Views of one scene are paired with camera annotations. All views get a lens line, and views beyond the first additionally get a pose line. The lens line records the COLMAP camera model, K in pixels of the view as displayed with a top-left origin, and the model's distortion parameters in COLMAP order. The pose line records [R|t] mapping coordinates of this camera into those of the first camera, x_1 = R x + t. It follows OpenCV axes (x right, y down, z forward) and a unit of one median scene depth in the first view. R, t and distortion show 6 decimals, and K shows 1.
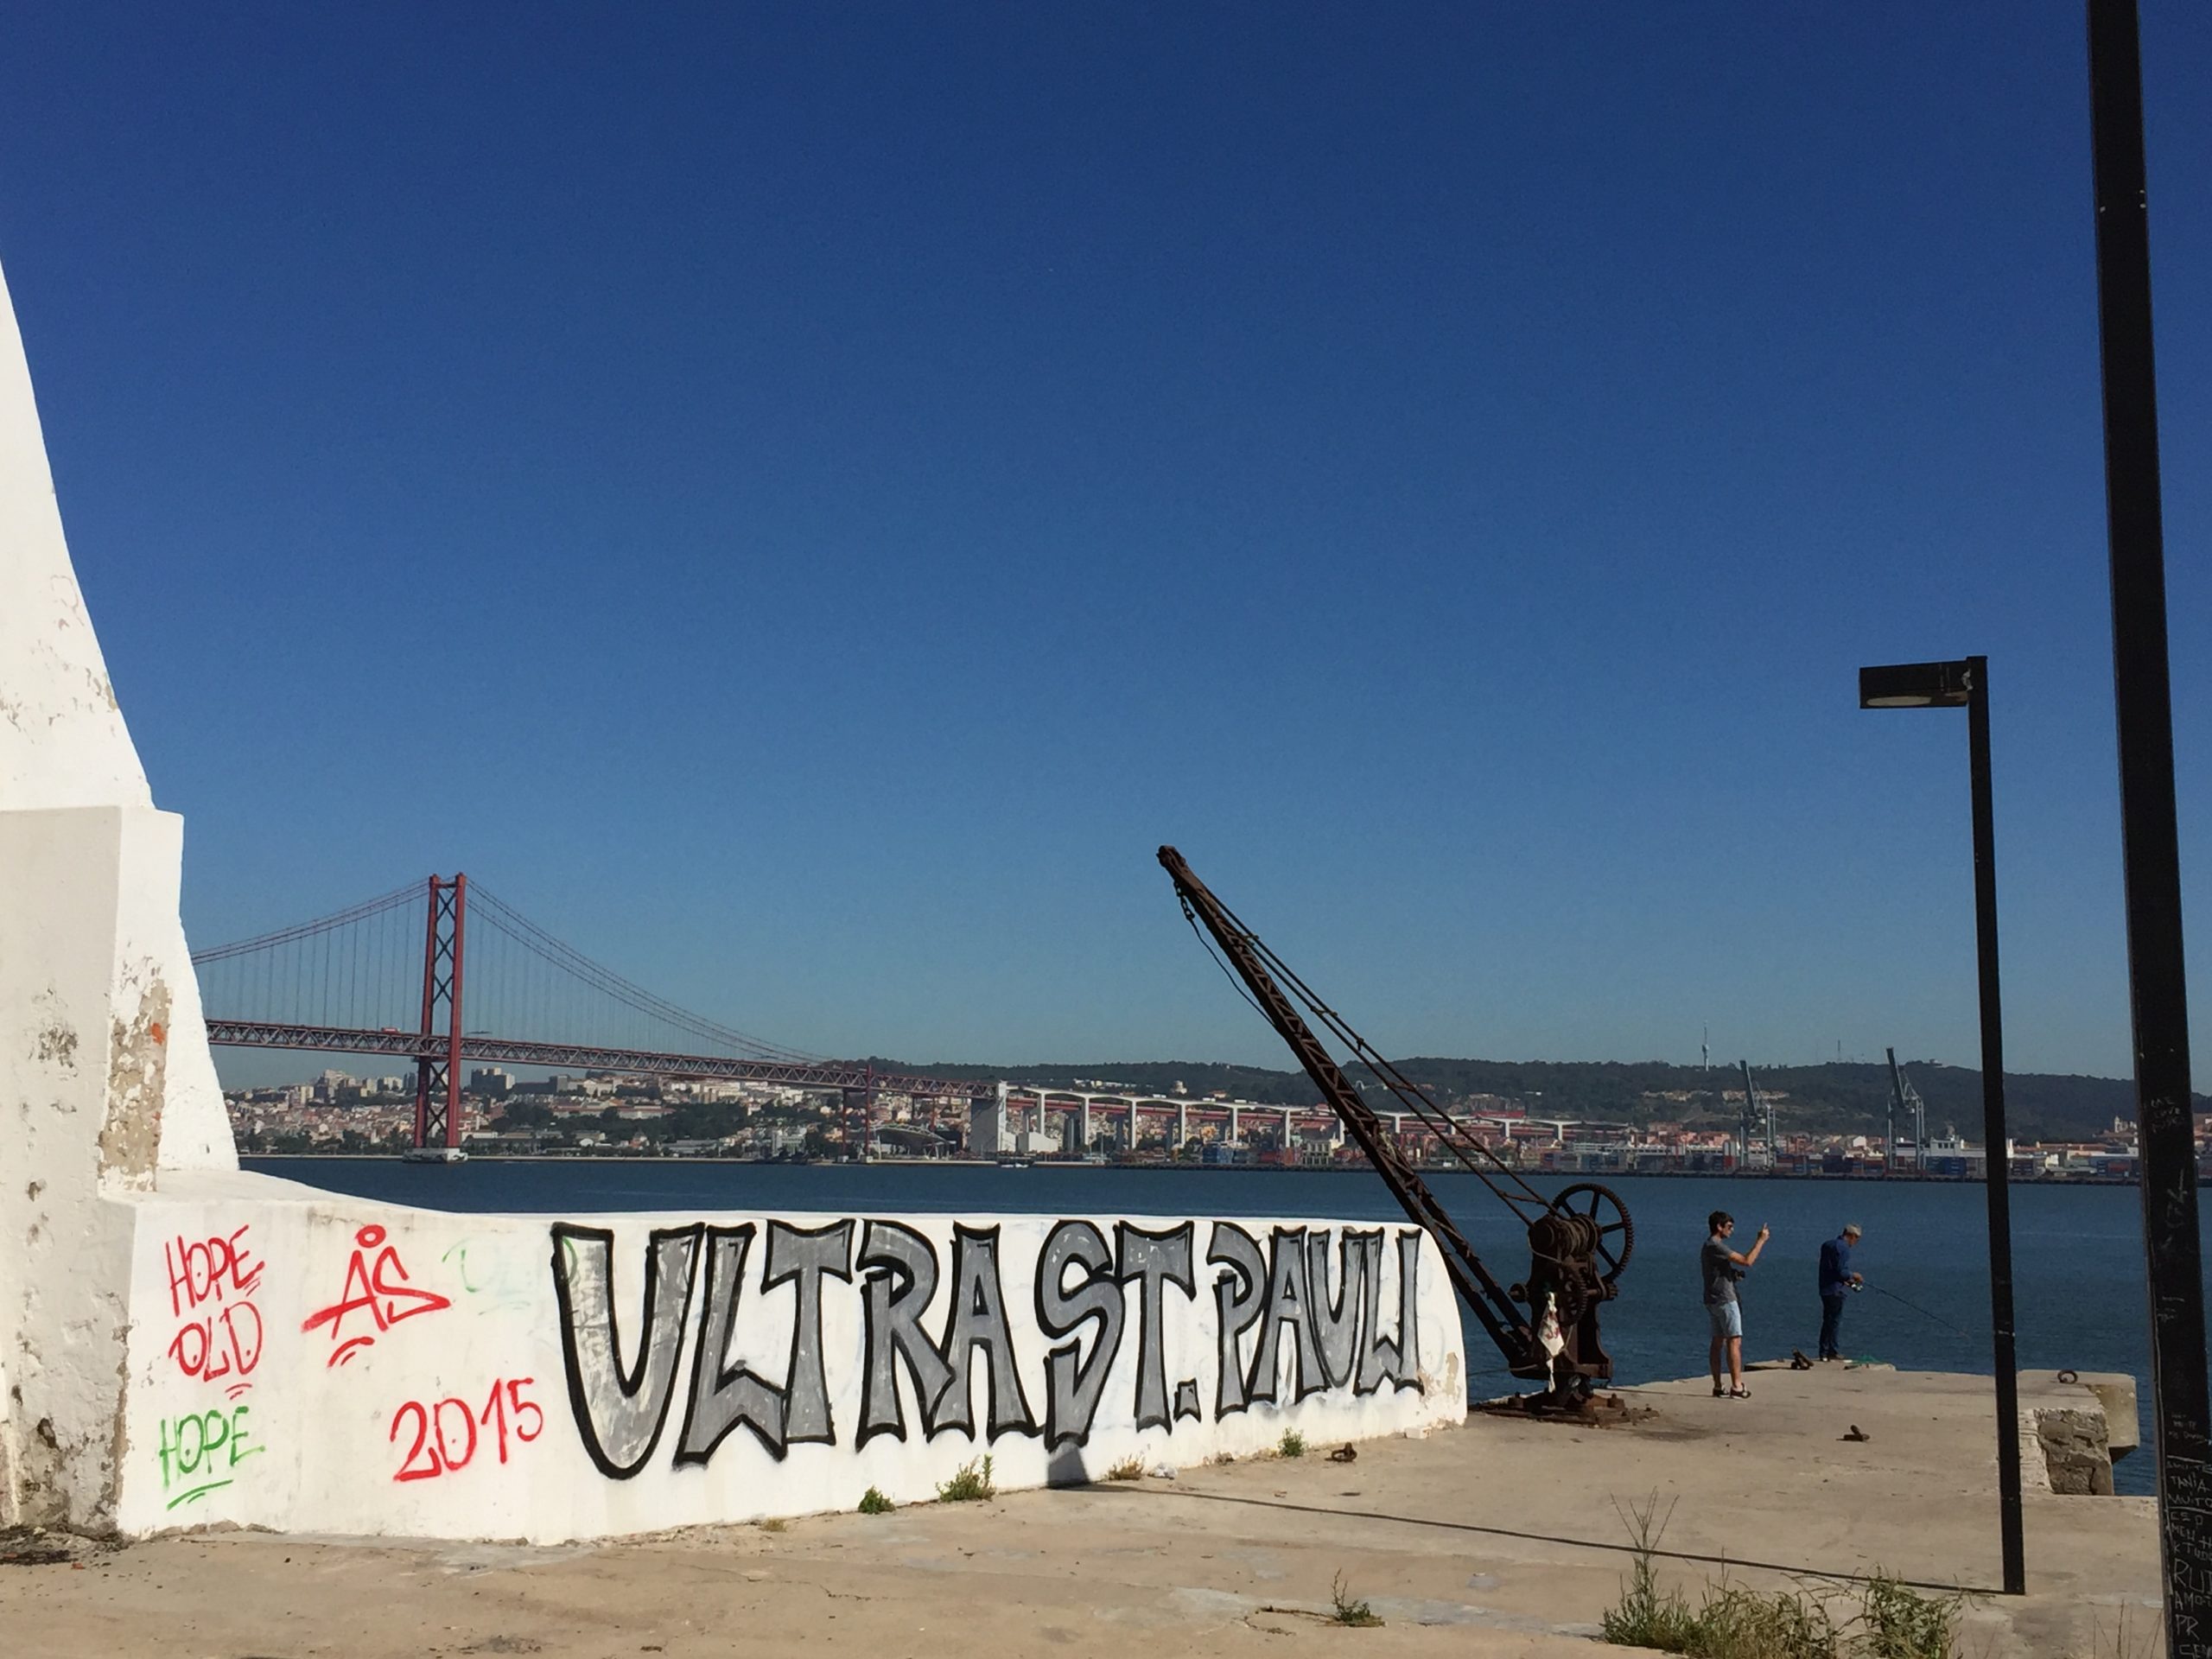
lens RADIAL K [[2654.9, 0, 1103.6], [0, 2654.9, 812.8], [0, 0, 1]] dist [0.056559, 0.000000]
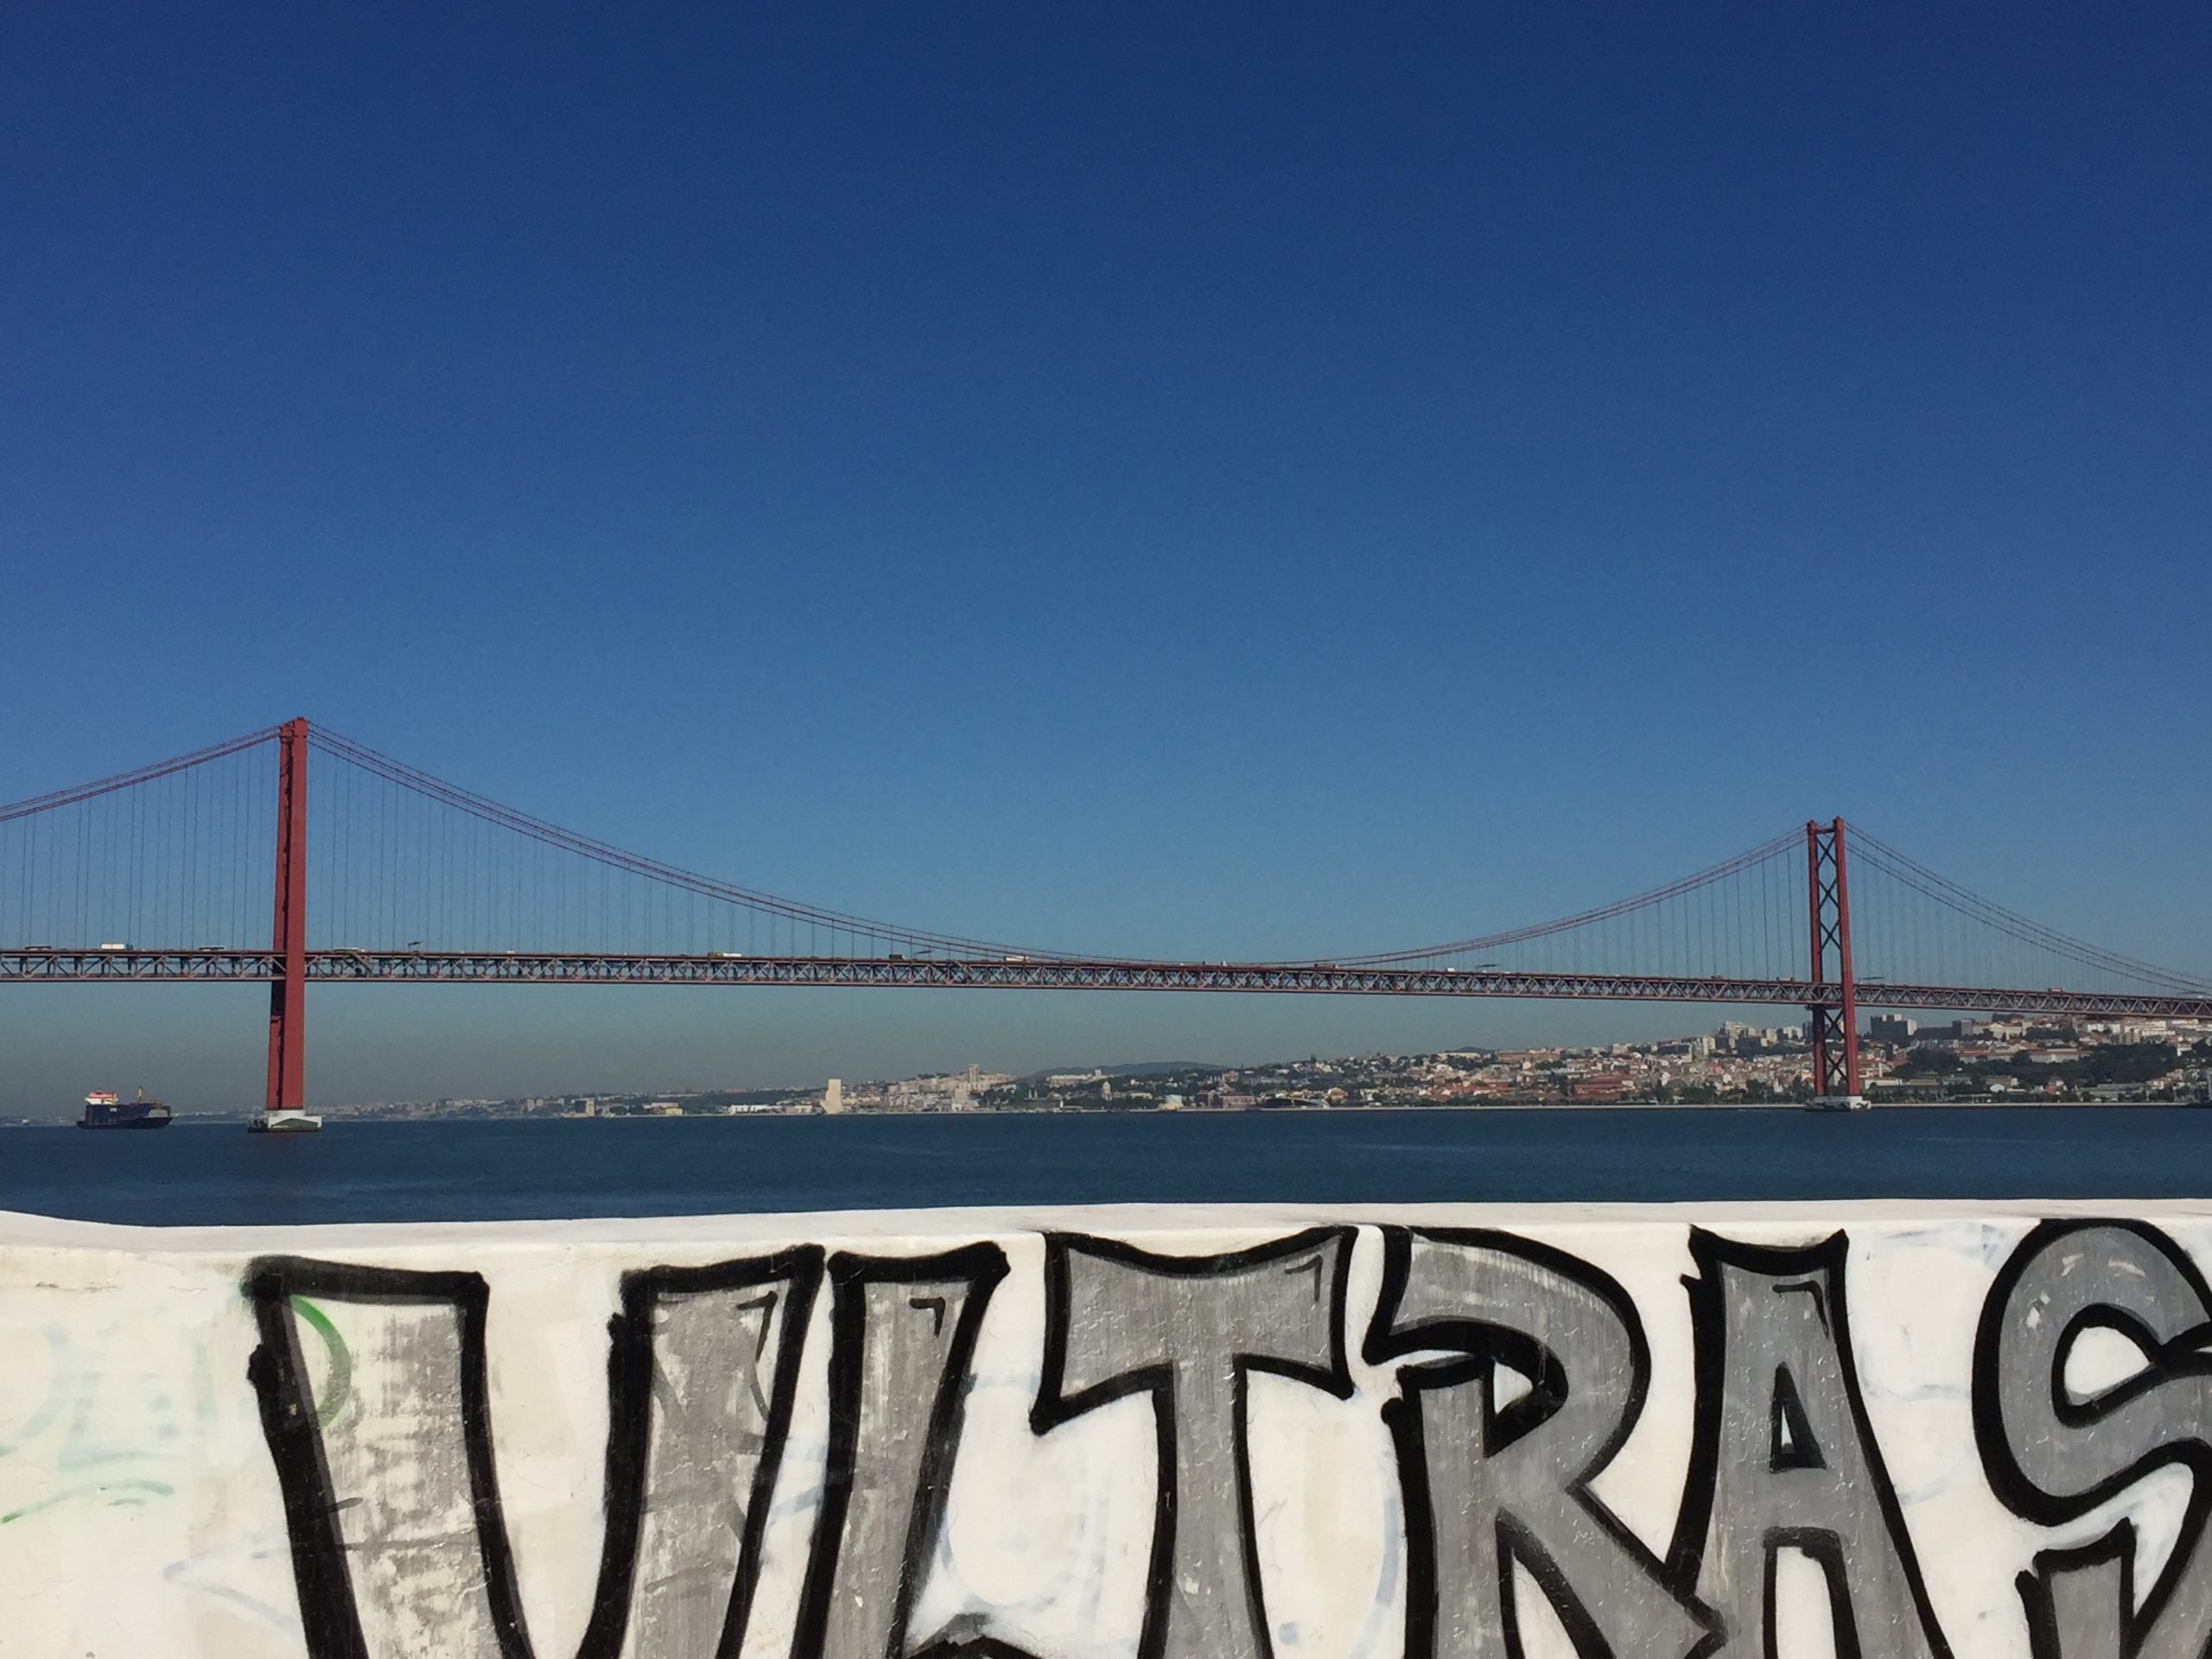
lens RADIAL K [[2654.9, 0, 1124.0], [0, 2654.9, 837.9], [0, 0, 1]] dist [0.056559, 0.000000]
pose [[0.873791, -0.069140, -0.481362, 0.062835], [0.082698, 0.996550, 0.006980, 0.089640], [0.479219, -0.045906, 0.876494, 0.636652]]
